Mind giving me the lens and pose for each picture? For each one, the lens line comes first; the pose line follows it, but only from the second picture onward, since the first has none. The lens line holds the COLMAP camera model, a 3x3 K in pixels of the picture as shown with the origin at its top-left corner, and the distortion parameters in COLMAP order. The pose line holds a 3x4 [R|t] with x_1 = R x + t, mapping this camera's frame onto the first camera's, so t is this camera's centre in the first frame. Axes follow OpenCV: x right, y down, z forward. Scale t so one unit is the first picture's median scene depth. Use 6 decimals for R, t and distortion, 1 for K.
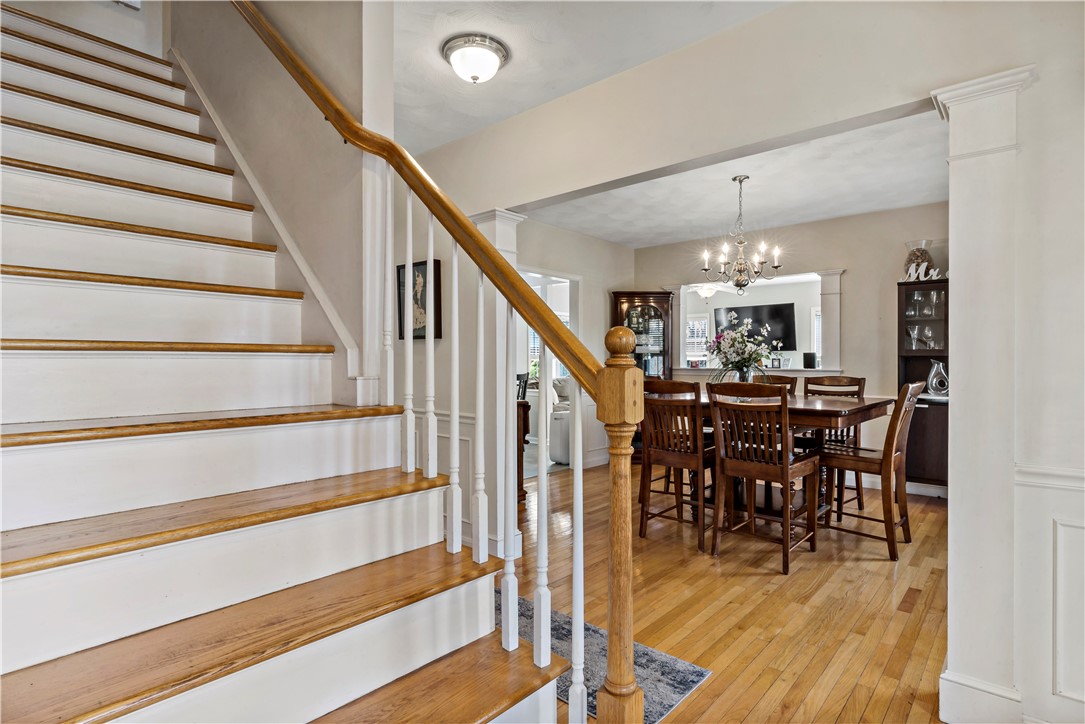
lens RADIAL K [[565.5, 0, 534.9], [0, 565.5, 349.1], [0, 0, 1]] dist [-0.004249, 0.000330]
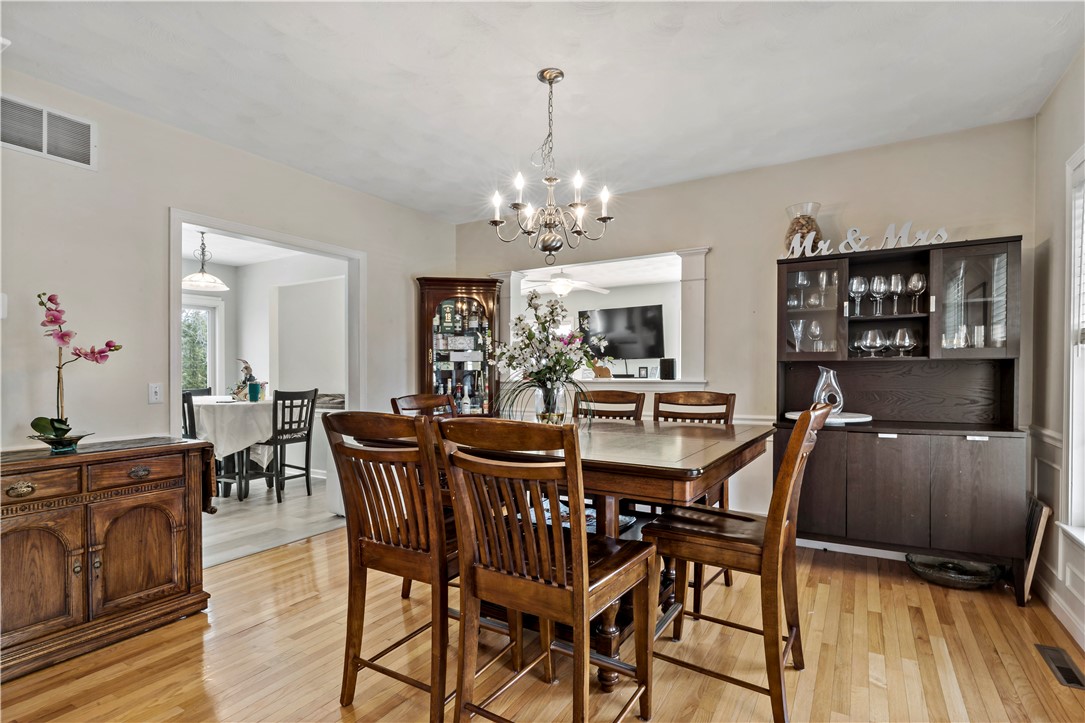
lens RADIAL K [[540.1, 0, 532.8], [0, 540.1, 376.7], [0, 0, 1]] dist [-0.007700, 0.001913]
pose [[0.985388, -0.011208, 0.169955, 0.219834], [0.005975, 0.999493, 0.031272, 0.007782], [-0.170219, -0.029799, 0.984956, 0.376746]]
